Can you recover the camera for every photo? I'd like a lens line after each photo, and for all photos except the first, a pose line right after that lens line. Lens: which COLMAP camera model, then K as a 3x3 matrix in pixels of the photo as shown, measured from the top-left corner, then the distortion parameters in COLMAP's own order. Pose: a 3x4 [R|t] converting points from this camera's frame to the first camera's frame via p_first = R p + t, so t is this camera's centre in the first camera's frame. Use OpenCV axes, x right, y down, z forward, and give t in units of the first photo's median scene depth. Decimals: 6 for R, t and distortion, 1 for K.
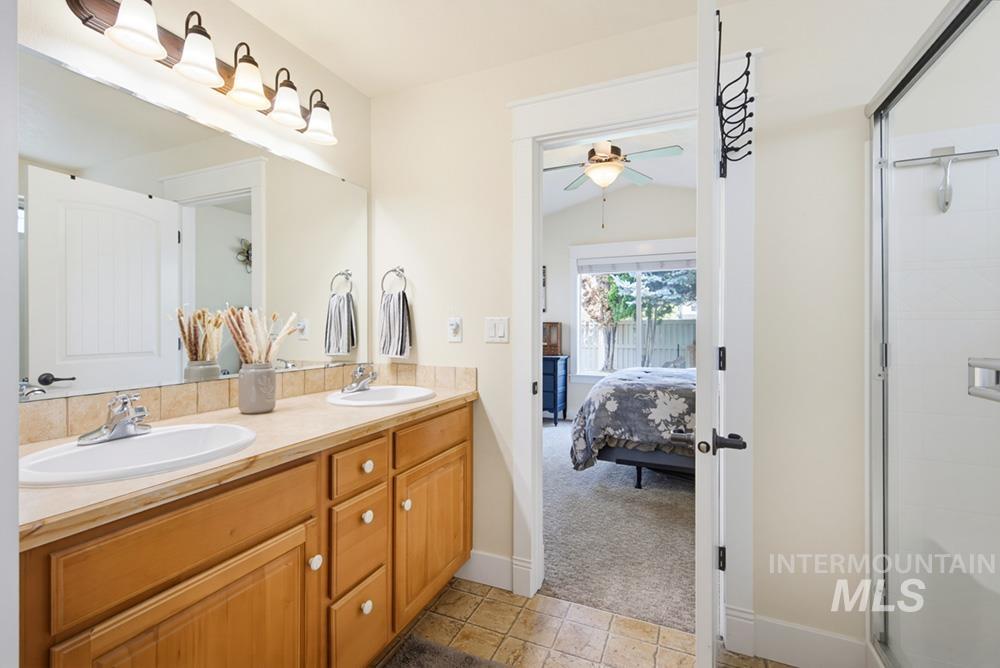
lens RADIAL K [[443.2, 0, 500.0], [0, 443.2, 334.0], [0, 0, 1]] dist [0.001377, 0.000033]
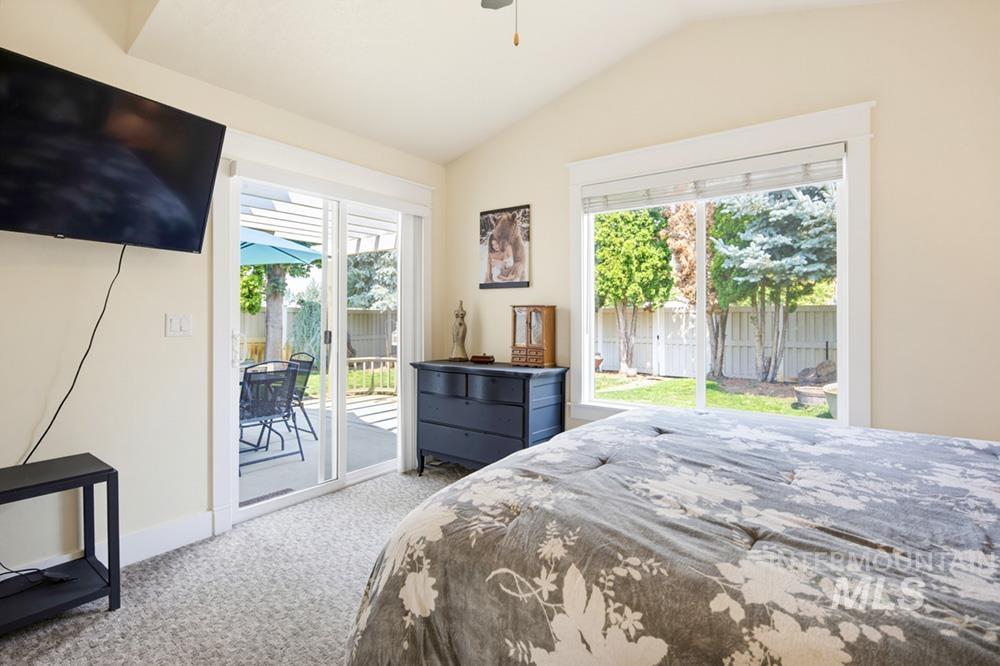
lens RADIAL K [[488.9, 0, 500.1], [0, 488.9, 317.4], [0, 0, 1]] dist [-0.014698, 0.000261]
pose [[0.973636, -0.001244, -0.228104, 0.113747], [-0.002062, 0.999896, -0.014251, -0.001787], [0.228098, 0.014346, 0.973533, 0.219254]]
